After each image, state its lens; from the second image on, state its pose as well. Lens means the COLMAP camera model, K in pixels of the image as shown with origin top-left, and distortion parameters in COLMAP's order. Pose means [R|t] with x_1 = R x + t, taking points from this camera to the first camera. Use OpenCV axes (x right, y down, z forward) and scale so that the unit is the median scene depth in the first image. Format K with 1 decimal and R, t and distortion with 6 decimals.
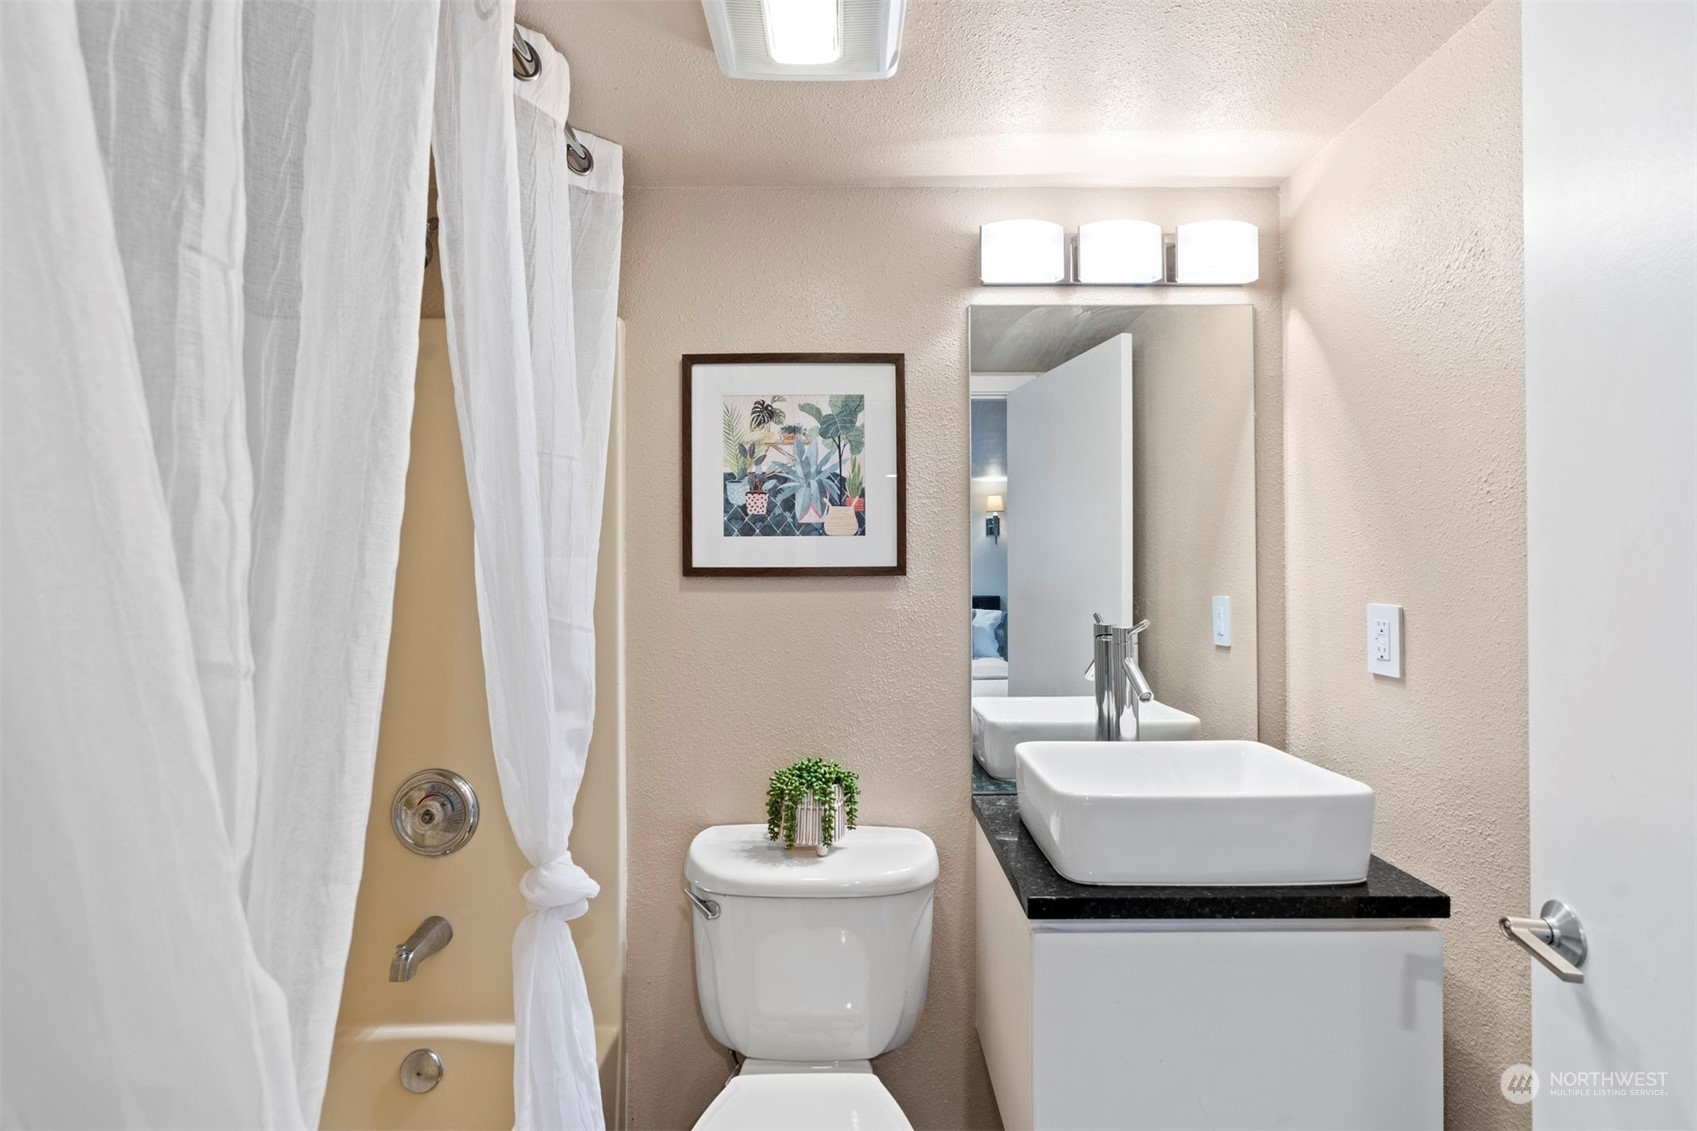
lens RADIAL K [[771.1, 0, 848.5], [0, 771.1, 565.5], [0, 0, 1]] dist [-0.001091, -0.000115]
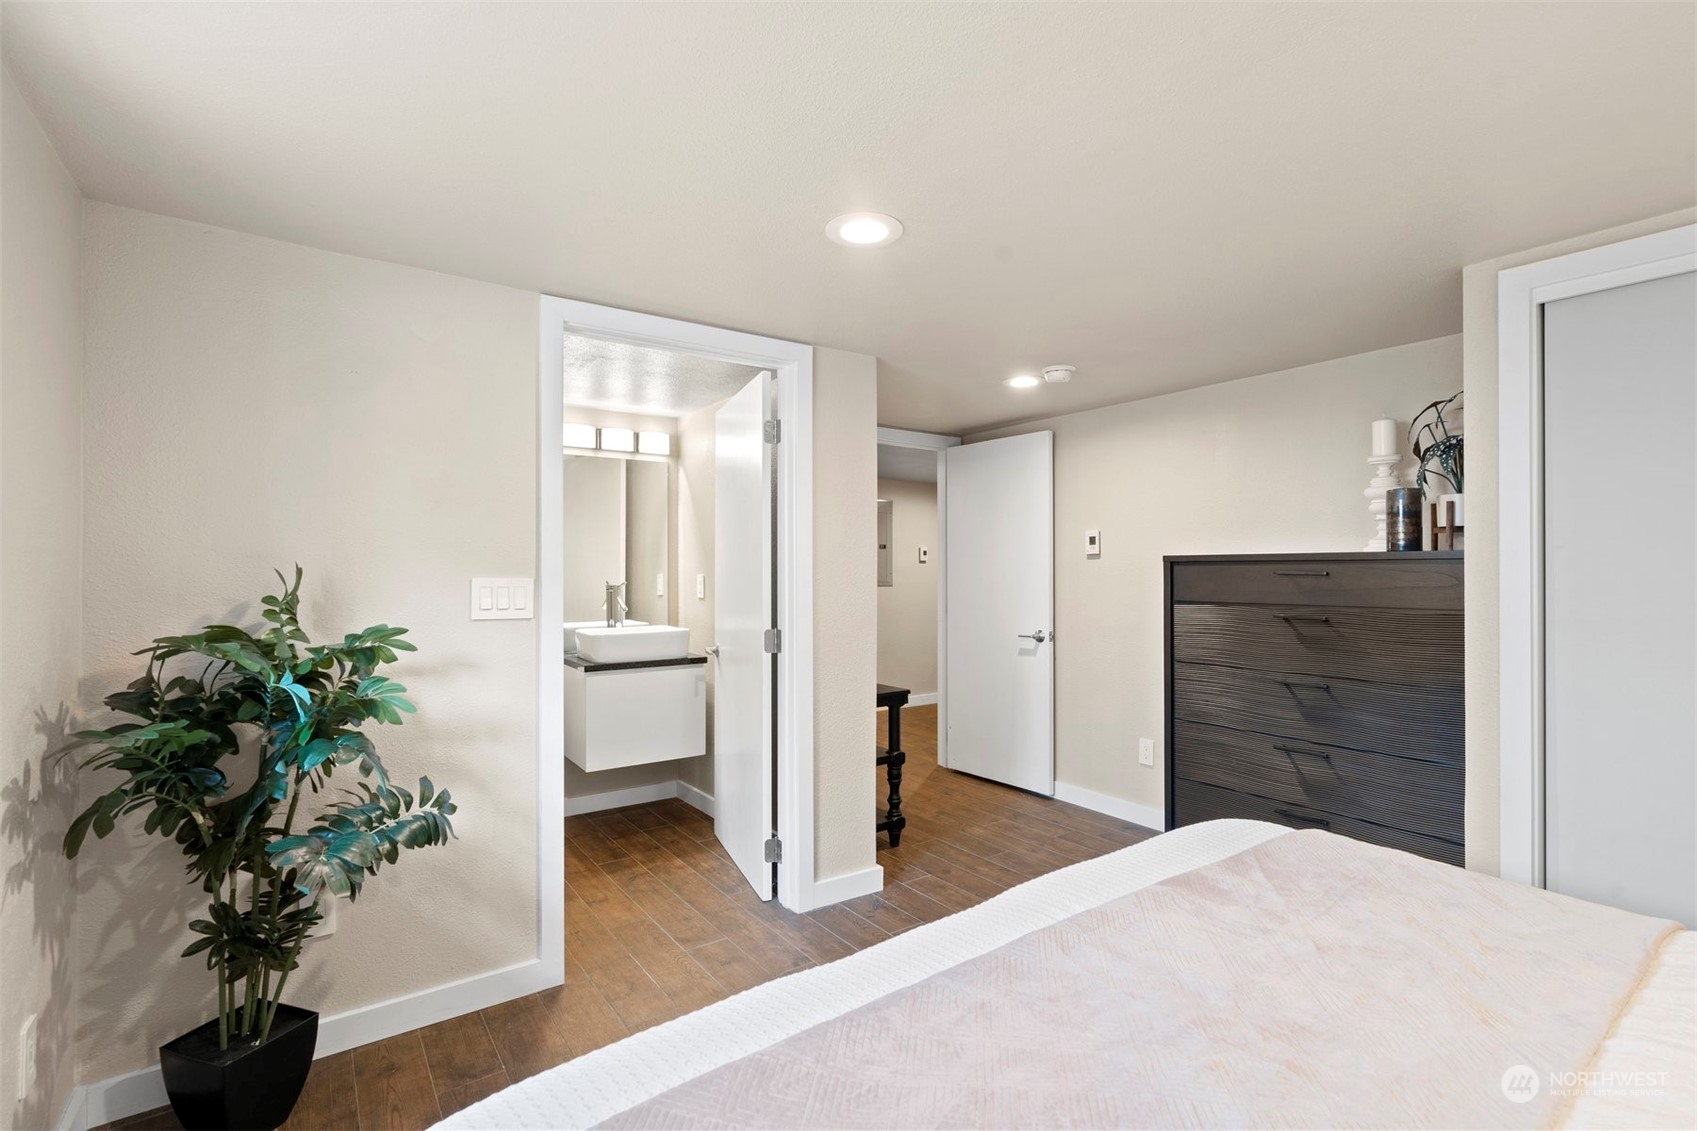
lens RADIAL K [[771.1, 0, 848.5], [0, 771.1, 565.5], [0, 0, 1]] dist [-0.001091, -0.000115]
pose [[0.818807, 0.004859, 0.574048, -0.489372], [-0.011734, 0.999897, 0.008274, -0.015272], [-0.573949, -0.013510, 0.818780, -1.547865]]
